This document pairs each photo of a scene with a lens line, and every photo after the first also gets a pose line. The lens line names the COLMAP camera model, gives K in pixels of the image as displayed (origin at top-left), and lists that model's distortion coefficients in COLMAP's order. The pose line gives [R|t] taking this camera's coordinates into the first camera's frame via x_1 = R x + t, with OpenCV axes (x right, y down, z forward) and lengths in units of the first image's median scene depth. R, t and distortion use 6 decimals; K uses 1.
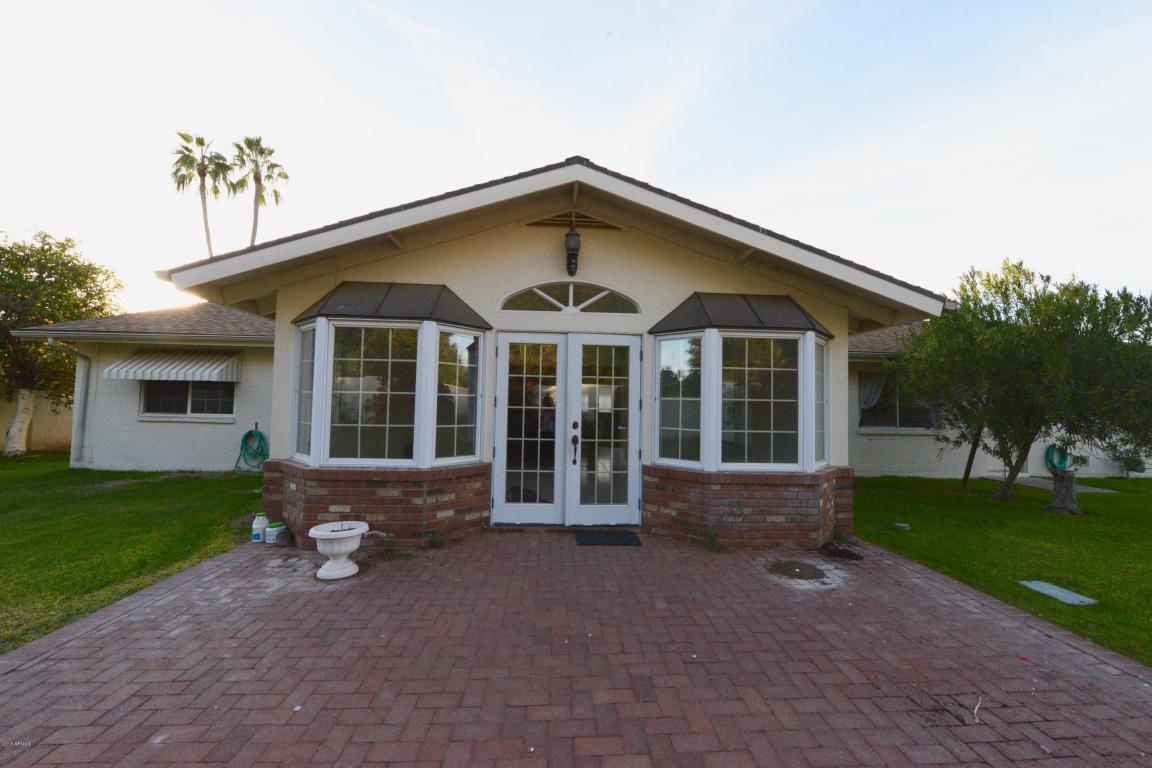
lens RADIAL K [[460.9, 0, 577.4], [0, 460.9, 389.2], [0, 0, 1]] dist [-0.010080, -0.000356]
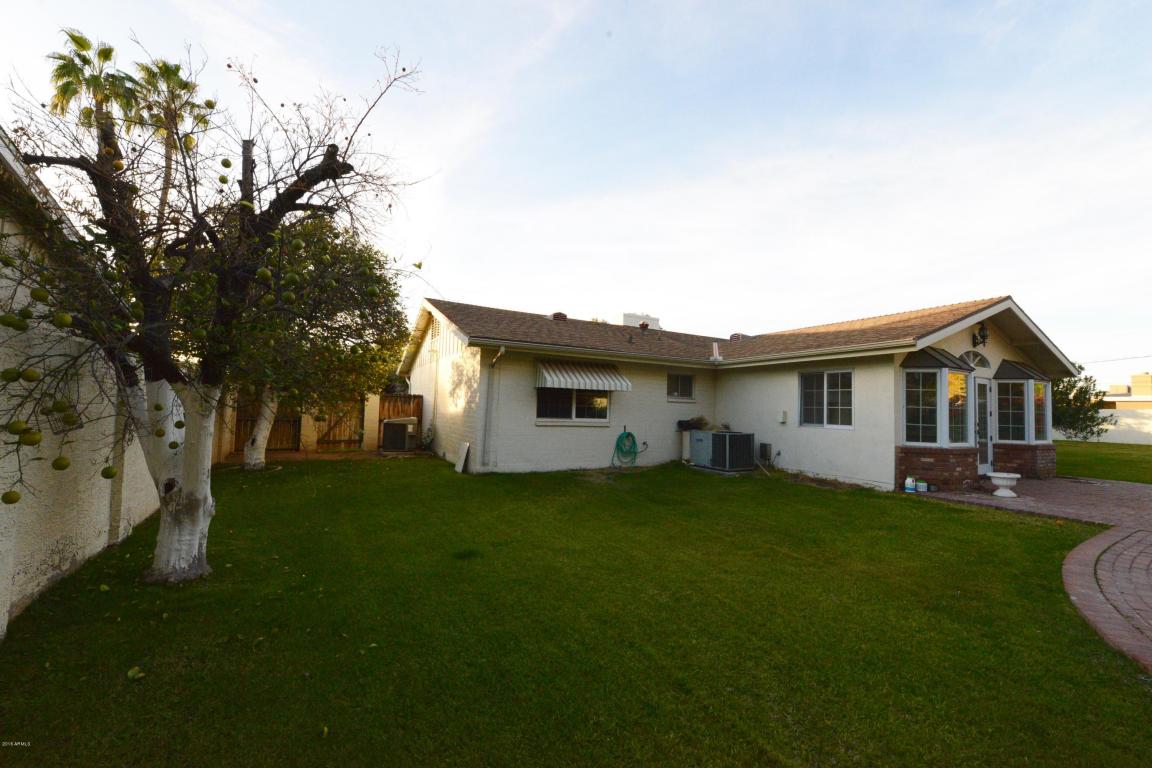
lens RADIAL K [[460.9, 0, 581.4], [0, 460.9, 378.6], [0, 0, 1]] dist [-0.010080, -0.000356]
pose [[0.907905, 0.027772, 0.418256, -1.329785], [-0.022540, 0.999594, -0.017445, -0.024812], [-0.418571, 0.006411, 0.908162, -0.035741]]
